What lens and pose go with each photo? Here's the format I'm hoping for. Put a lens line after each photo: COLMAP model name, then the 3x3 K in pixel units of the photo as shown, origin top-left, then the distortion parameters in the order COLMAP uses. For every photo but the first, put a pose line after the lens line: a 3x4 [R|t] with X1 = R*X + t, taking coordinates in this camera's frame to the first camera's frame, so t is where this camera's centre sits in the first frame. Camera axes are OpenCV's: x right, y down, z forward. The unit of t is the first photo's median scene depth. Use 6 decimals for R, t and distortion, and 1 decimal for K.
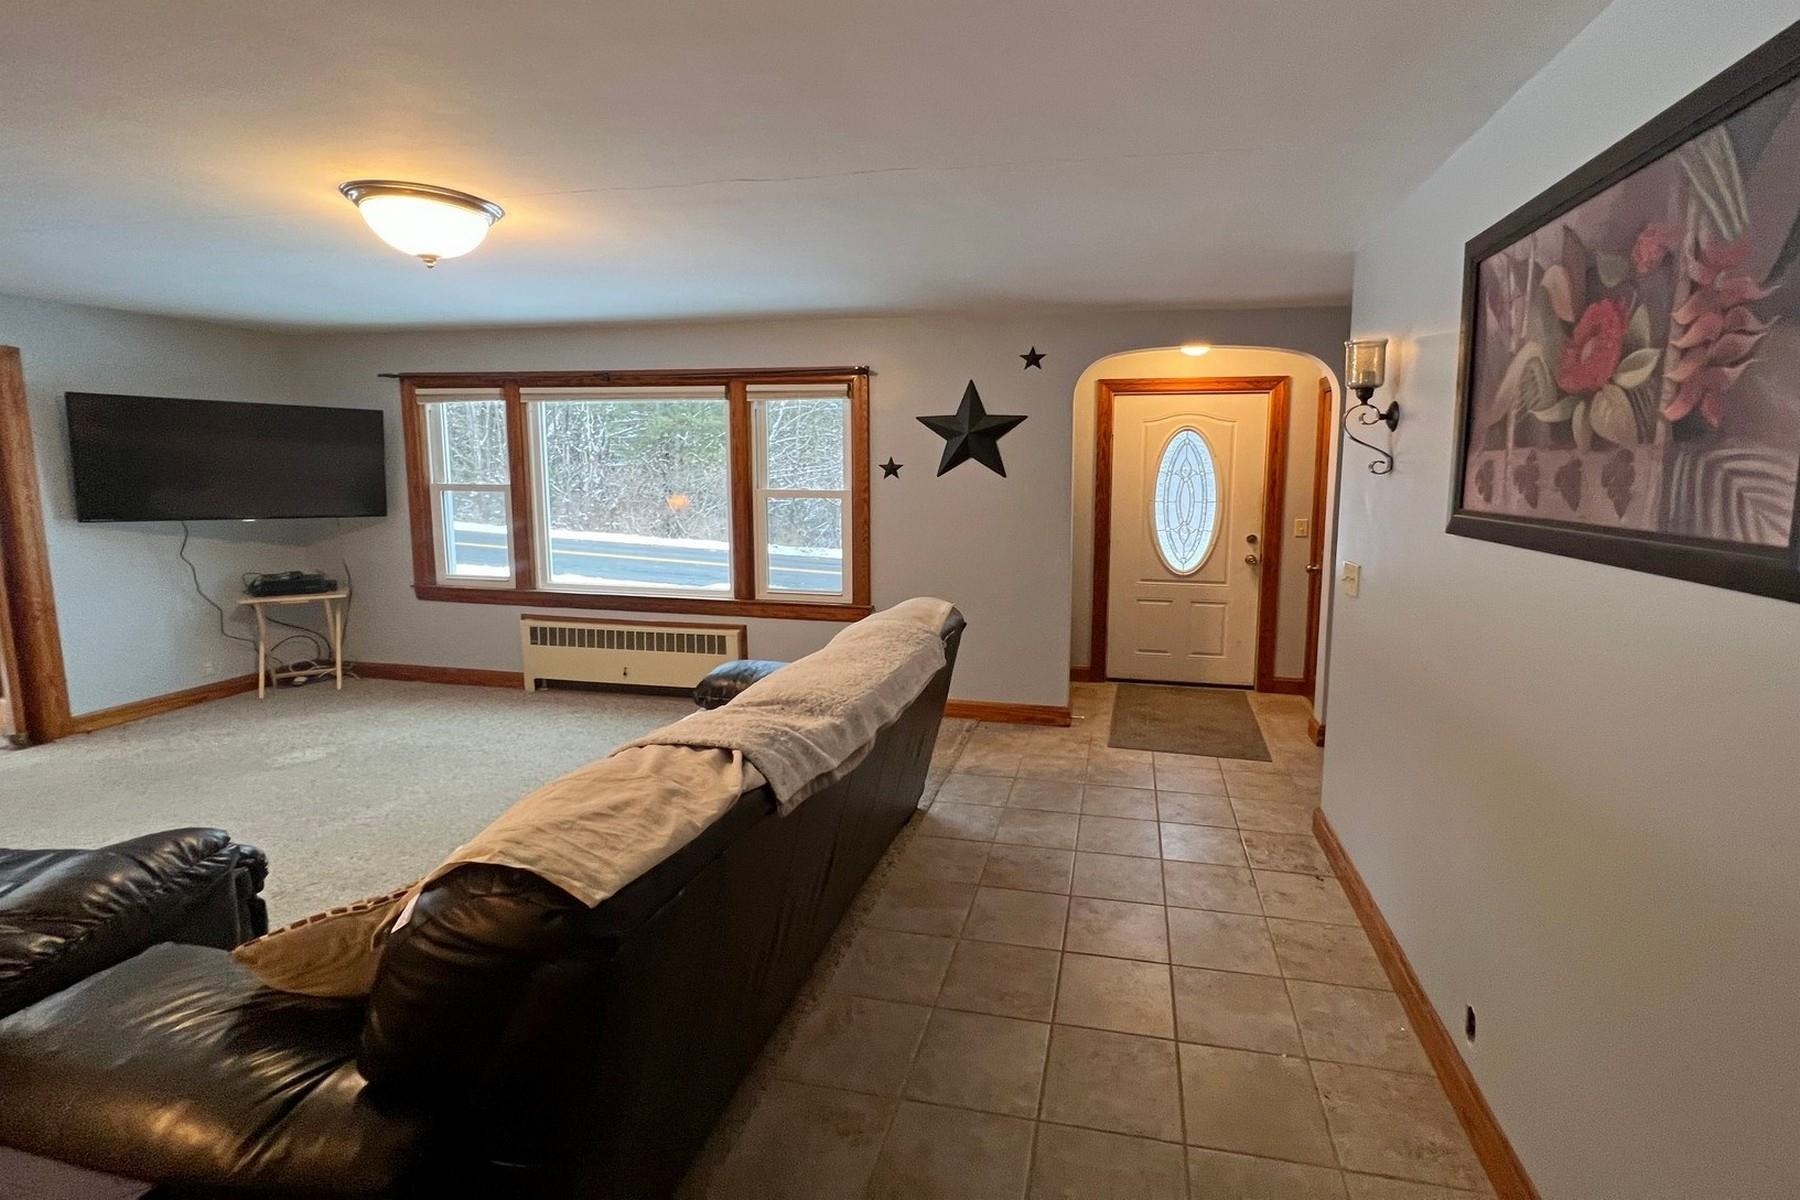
lens RADIAL K [[801.1, 0, 985.3], [0, 801.1, 559.0], [0, 0, 1]] dist [0.000883, 0.001482]
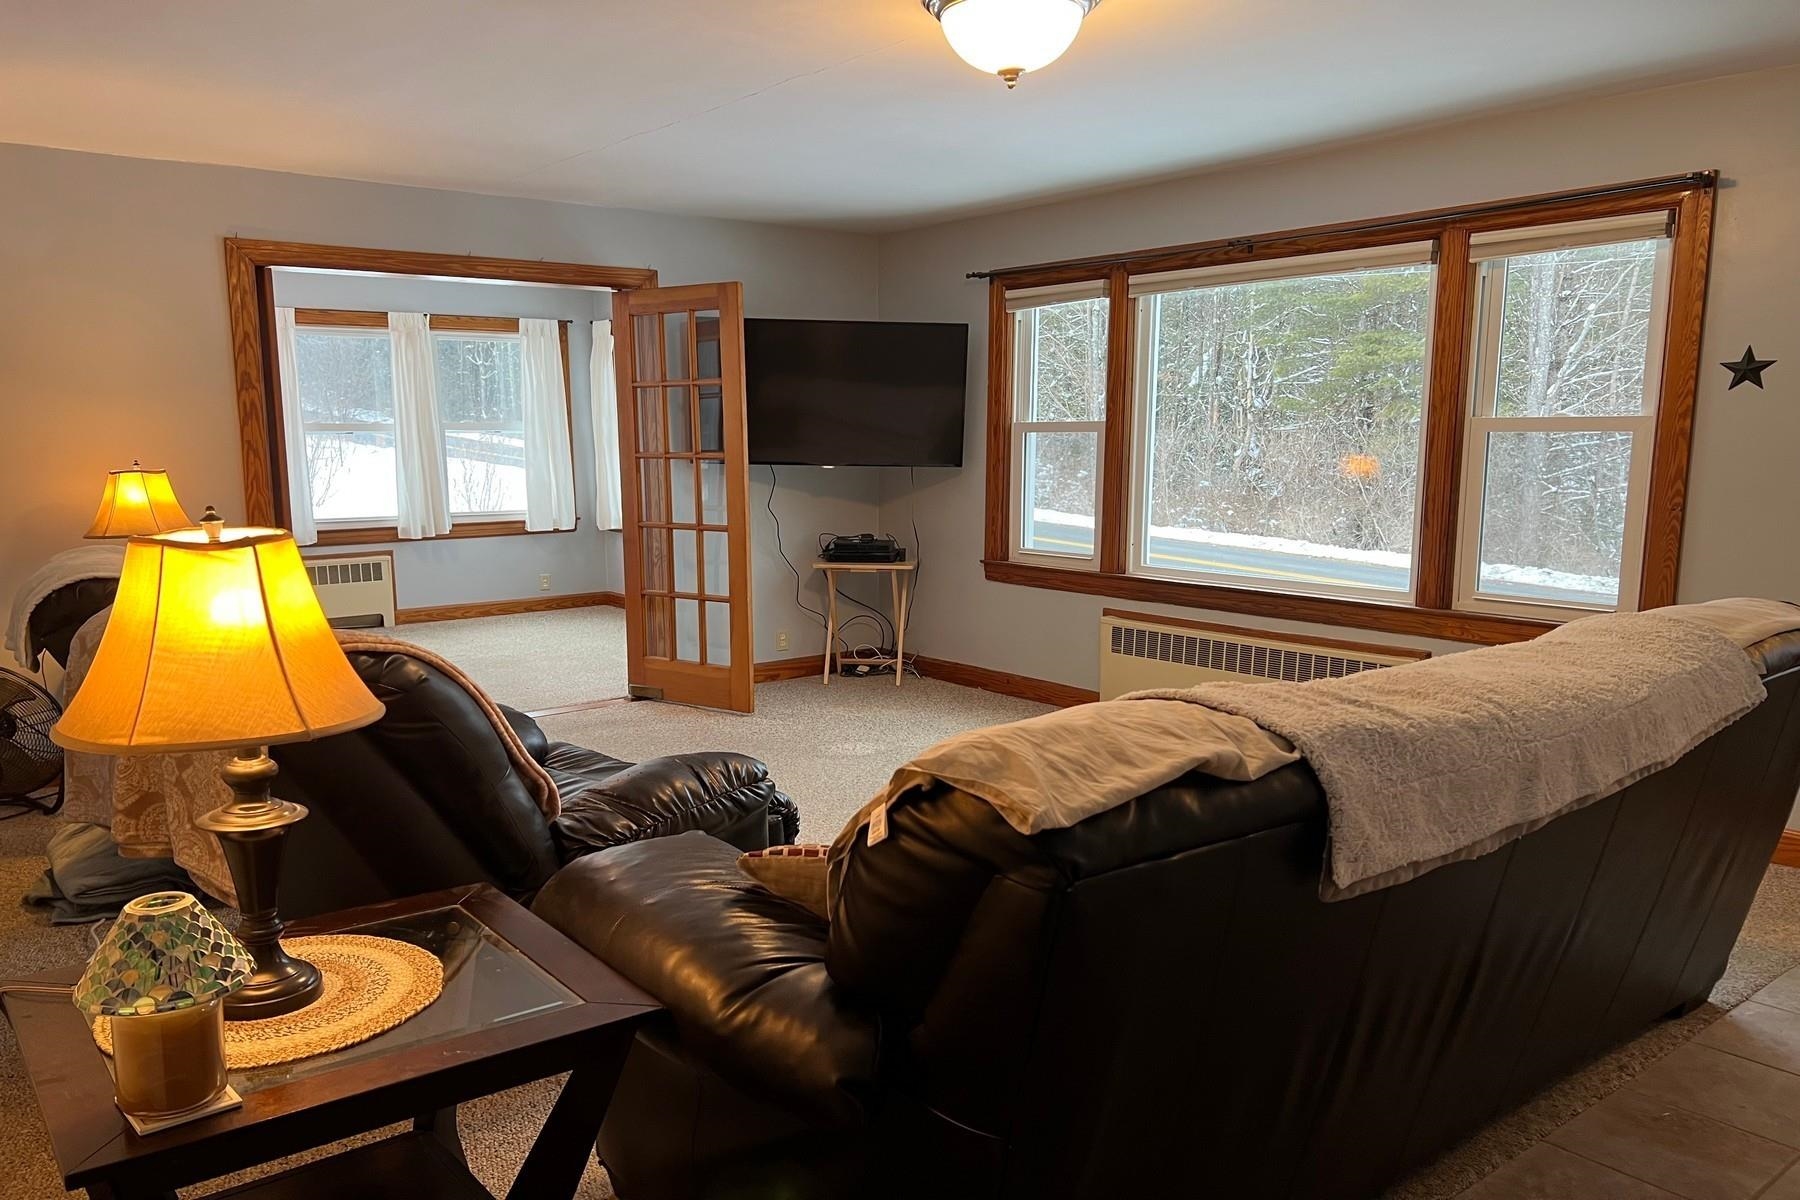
lens RADIAL K [[1355.5, 0, 877.0], [0, 1355.5, 649.8], [0, 0, 1]] dist [0.067426, -0.084611]
pose [[0.751701, 0.096212, -0.652449, 0.052414], [-0.070267, 0.995354, 0.065822, 0.045262], [0.655751, -0.003633, 0.754969, -0.024697]]
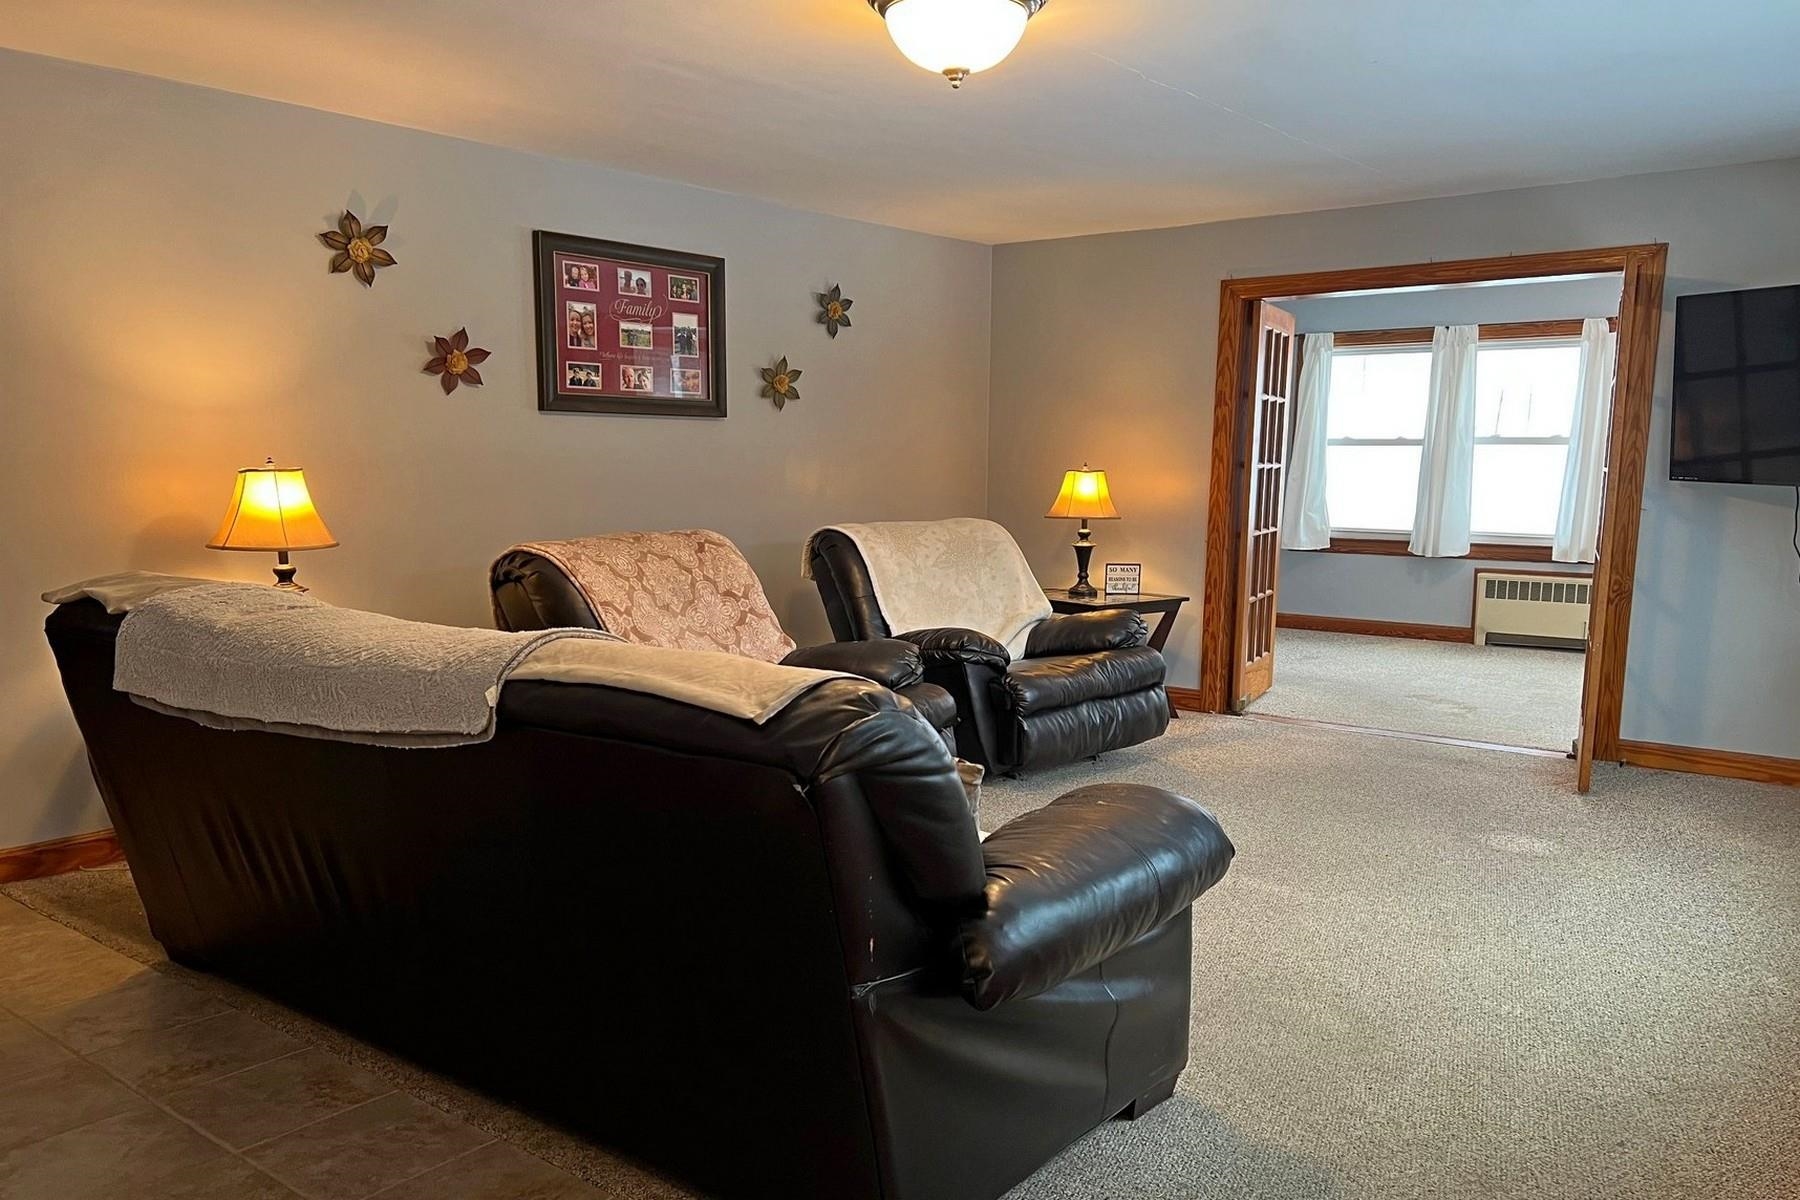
lens RADIAL K [[1386.2, 0, 922.1], [0, 1386.2, 689.4], [0, 0, 1]] dist [0.032504, -0.035814]
pose [[-0.458516, 0.141036, -0.877424, 0.286295], [-0.115352, 0.969529, 0.216121, -0.052088], [0.881168, 0.200307, -0.428275, 0.891330]]
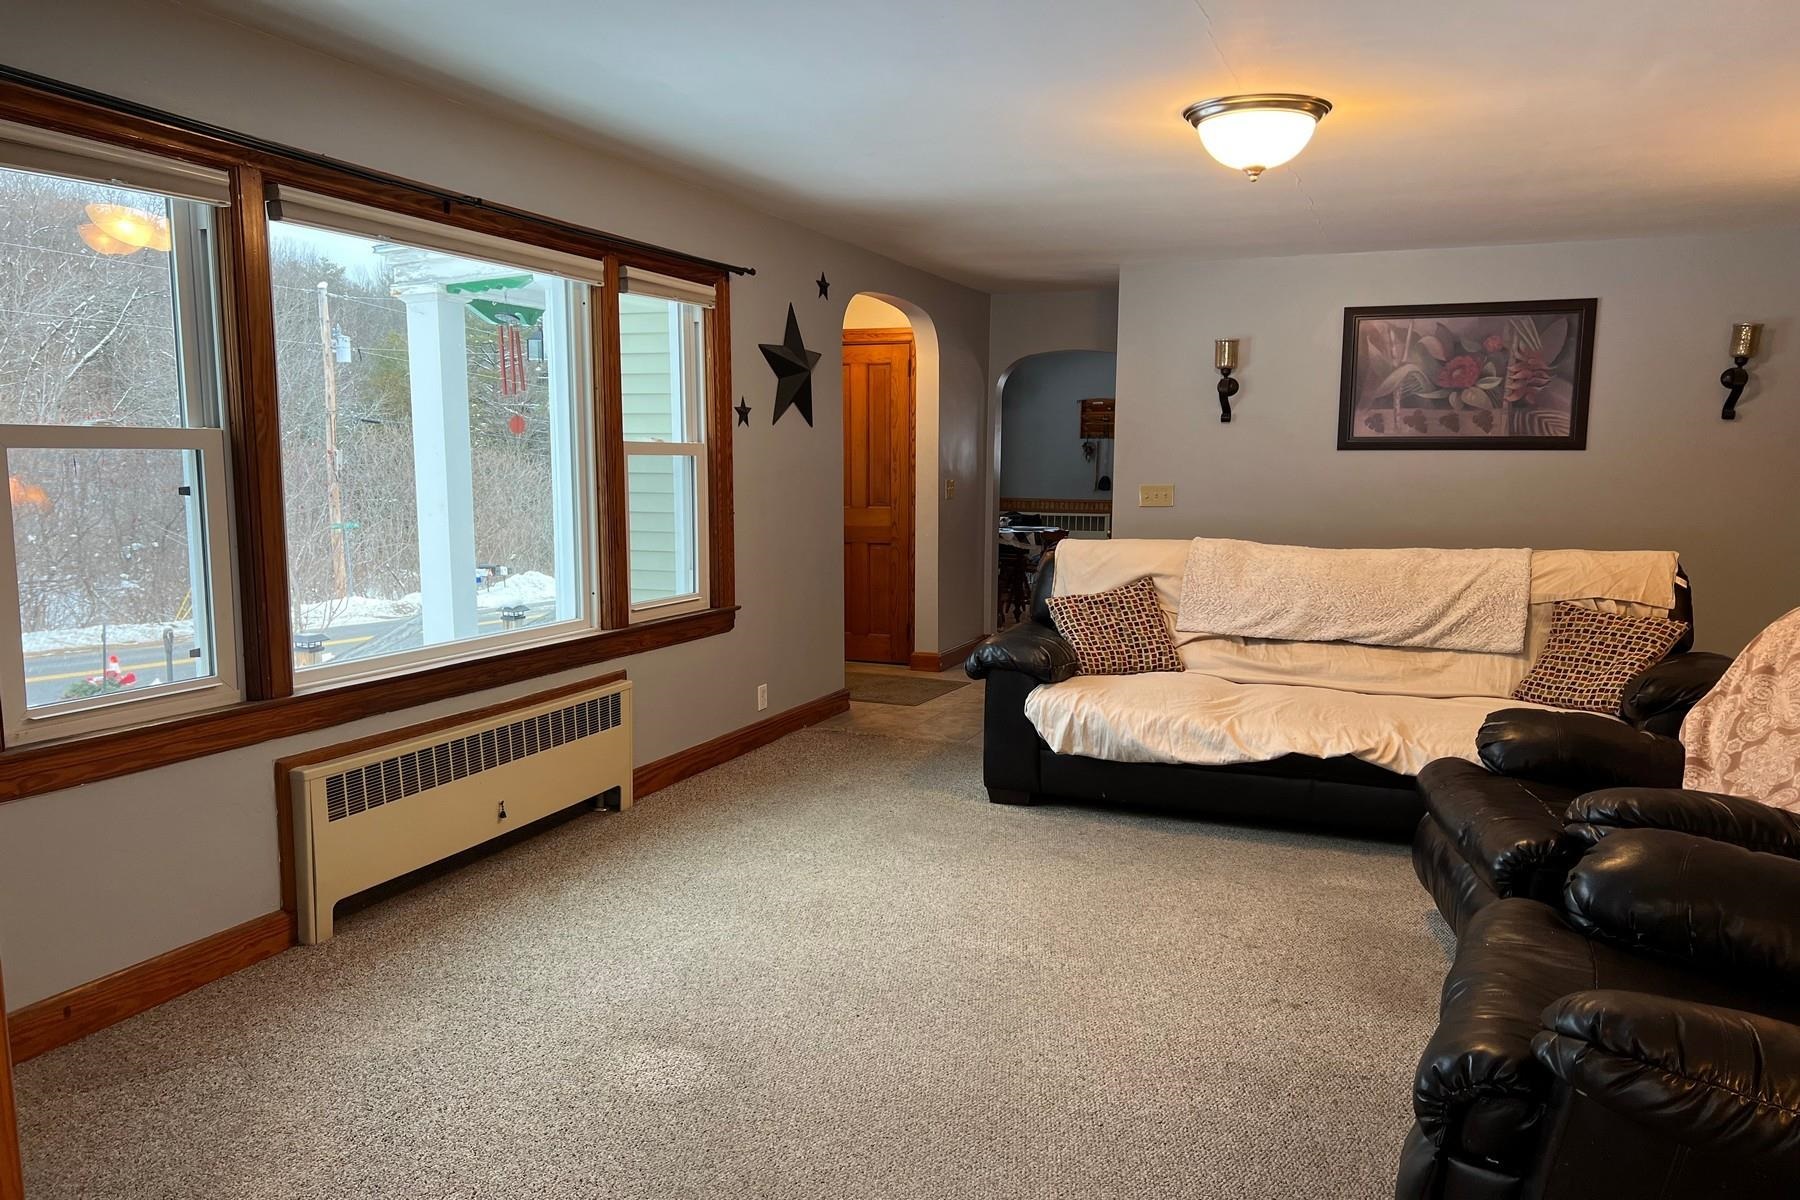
lens RADIAL K [[1355.5, 0, 889.2], [0, 1355.5, 613.9], [0, 0, 1]] dist [0.067426, -0.084611]
pose [[0.188267, -0.120584, 0.974687, -1.290530], [0.107634, 0.988989, 0.101563, -0.041975], [-0.976202, 0.085789, 0.199173, 0.624949]]
